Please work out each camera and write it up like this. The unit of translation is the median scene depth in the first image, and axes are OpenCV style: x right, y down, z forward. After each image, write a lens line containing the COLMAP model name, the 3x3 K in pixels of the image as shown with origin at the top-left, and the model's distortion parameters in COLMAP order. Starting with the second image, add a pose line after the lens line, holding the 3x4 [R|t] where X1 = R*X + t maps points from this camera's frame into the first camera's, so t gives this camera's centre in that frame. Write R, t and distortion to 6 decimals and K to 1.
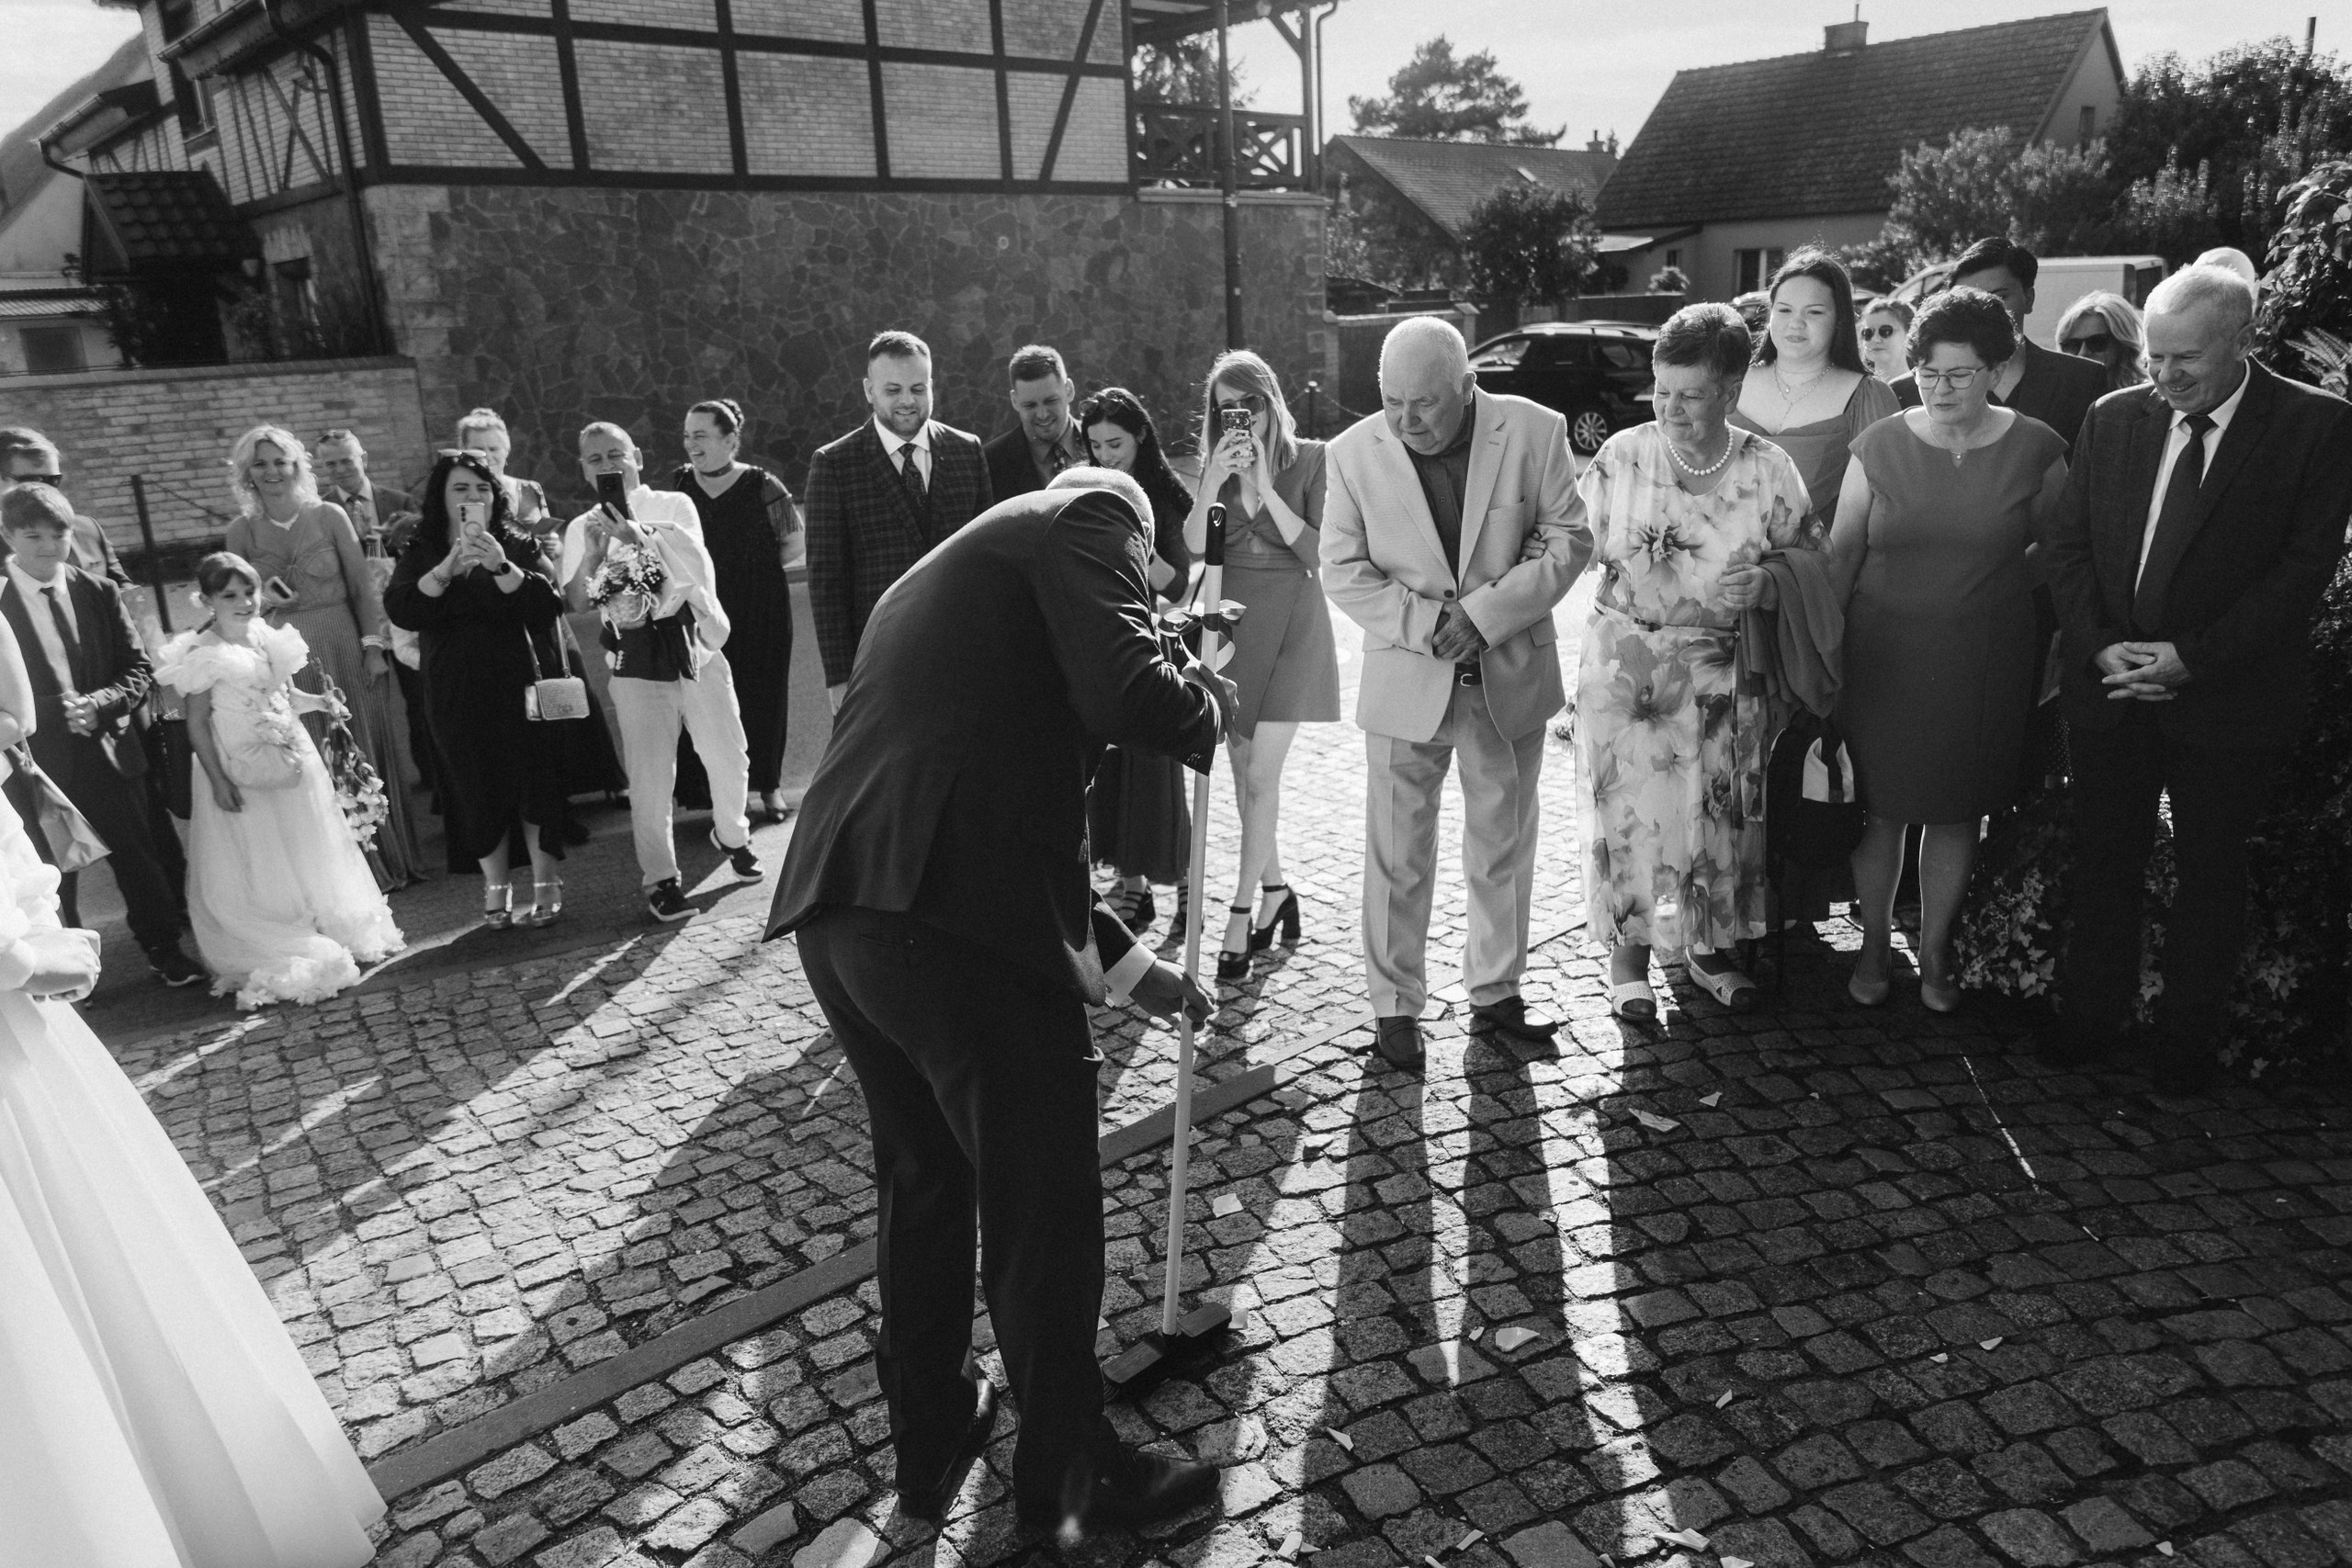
lens RADIAL K [[1600.4, 0, 1269.5], [0, 1600.4, 783.8], [0, 0, 1]] dist [-0.004380, -0.003923]
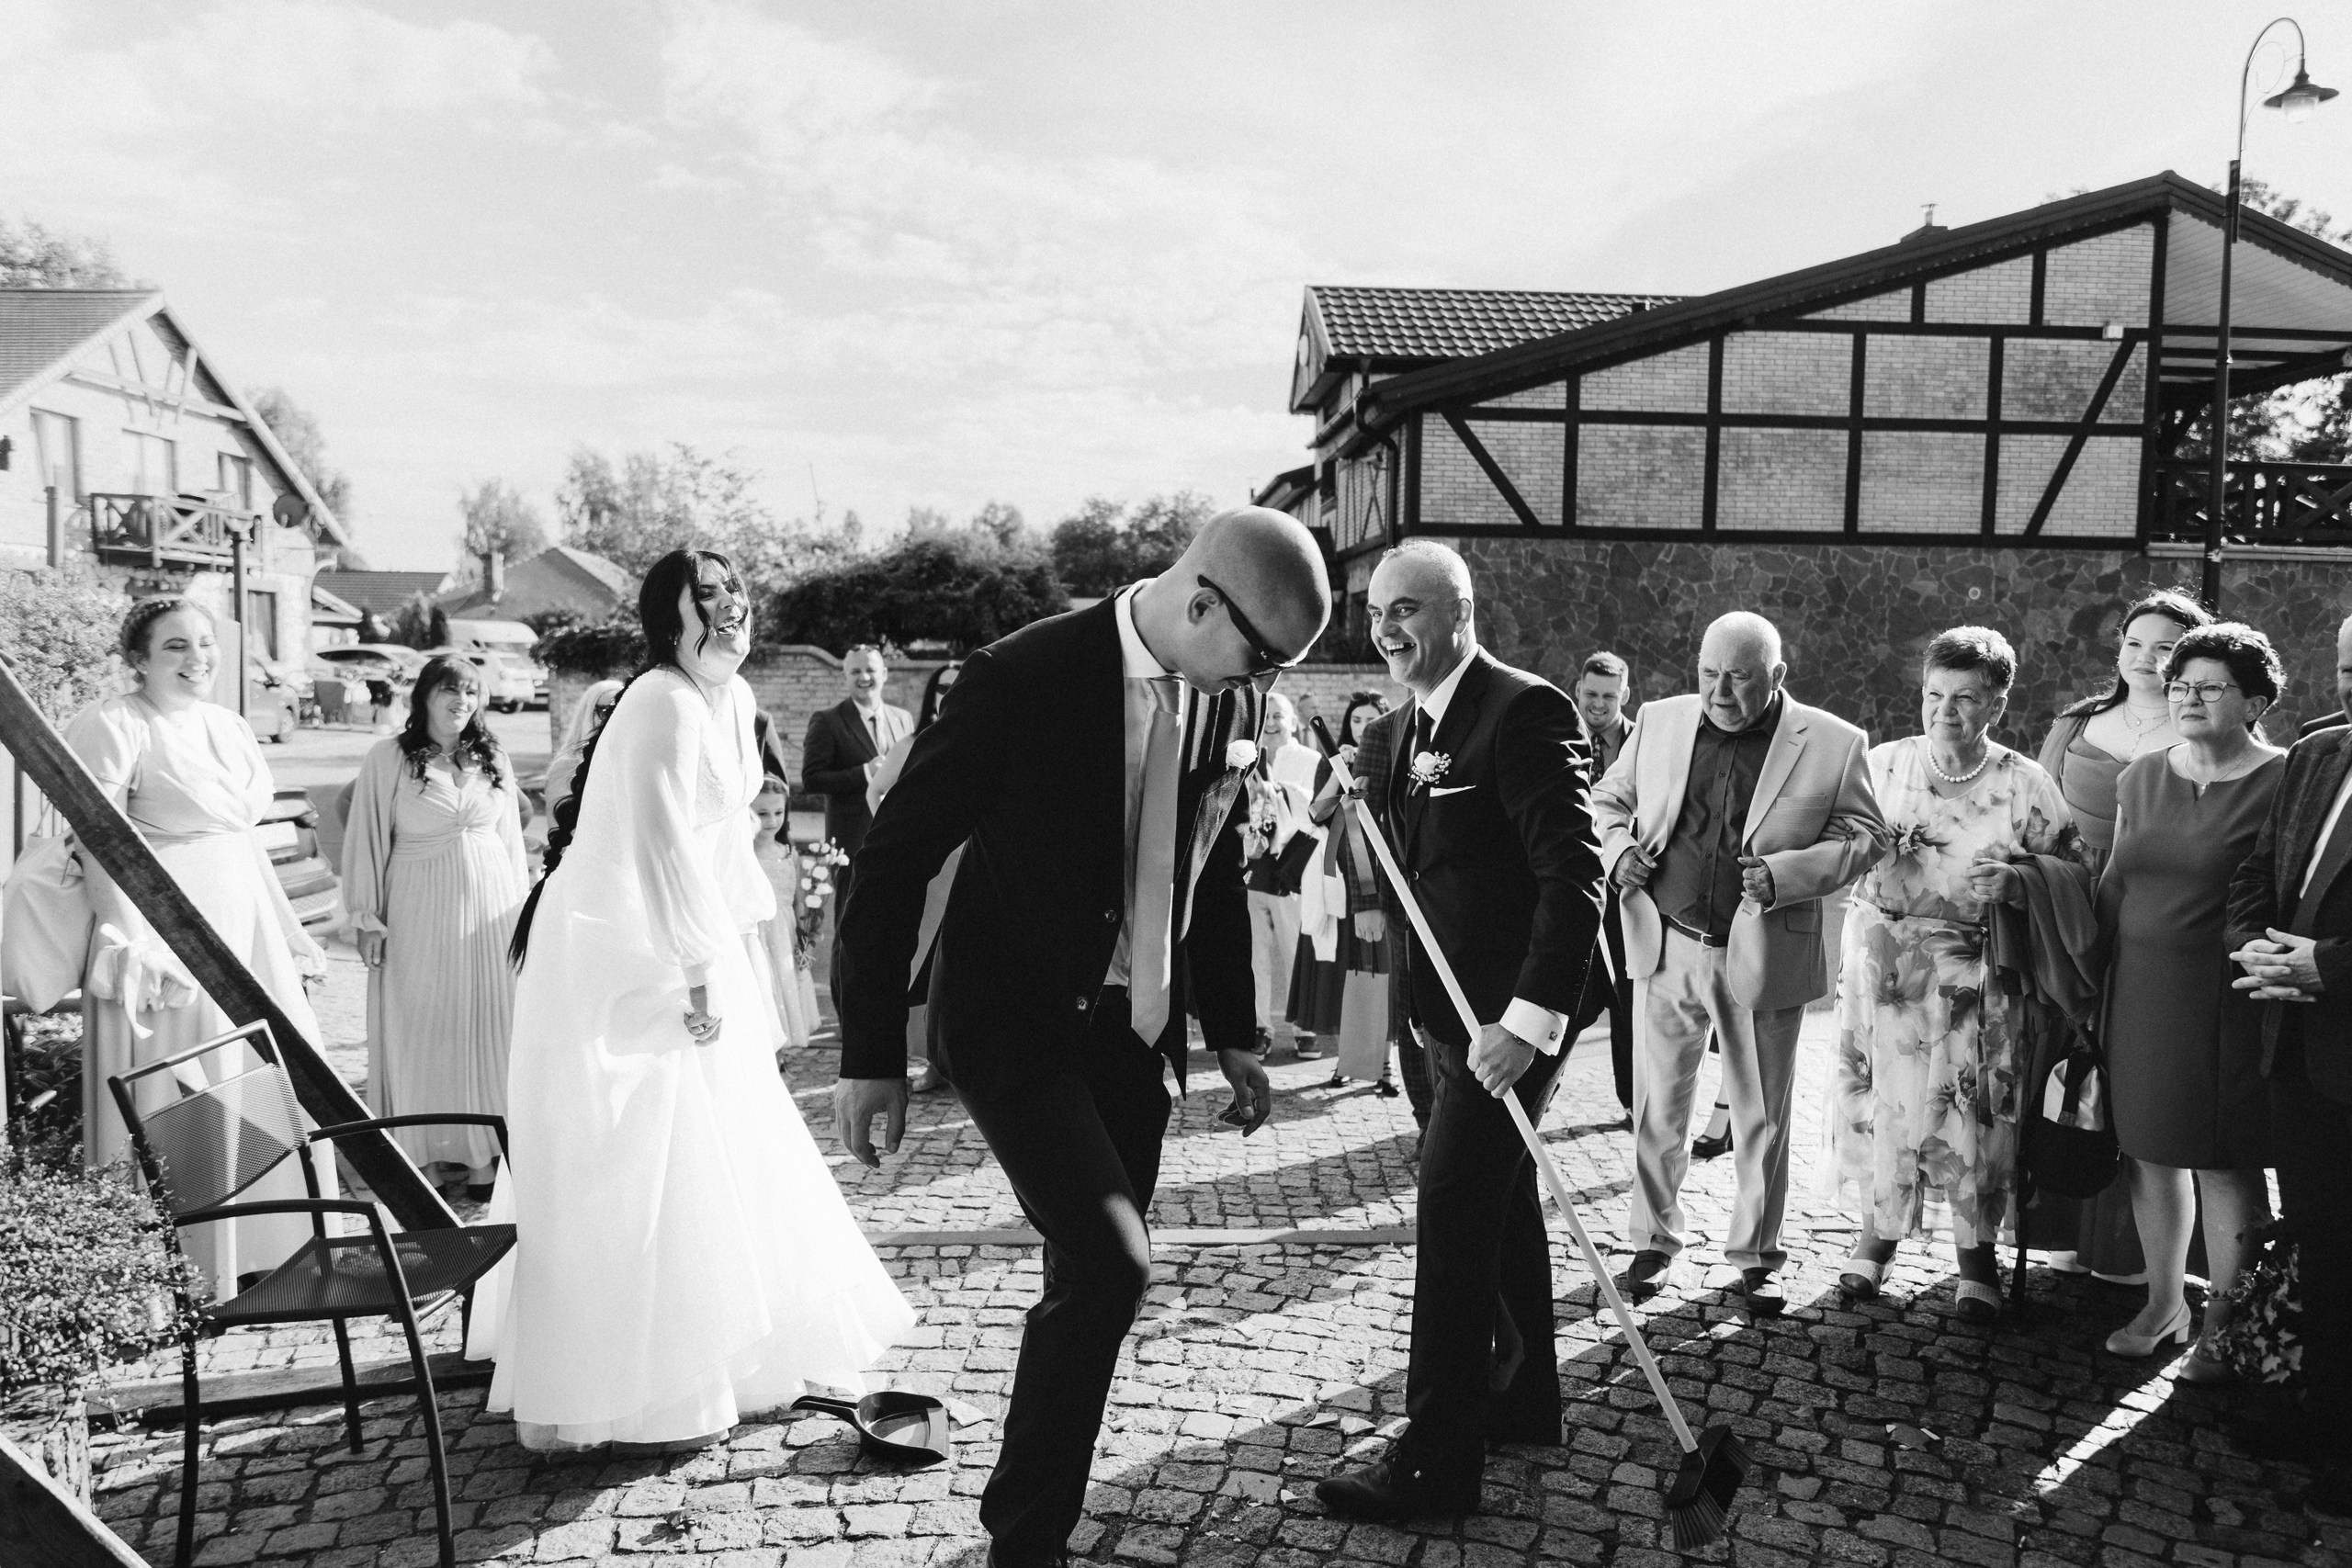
lens RADIAL K [[1600.4, 0, 1269.5], [0, 1600.4, 783.8], [0, 0, 1]] dist [-0.004380, -0.003923]
pose [[0.785236, 0.093382, -0.612115, 0.139192], [-0.218464, 0.966772, -0.132764, 0.012678], [0.579378, 0.237976, 0.779544, -0.024051]]
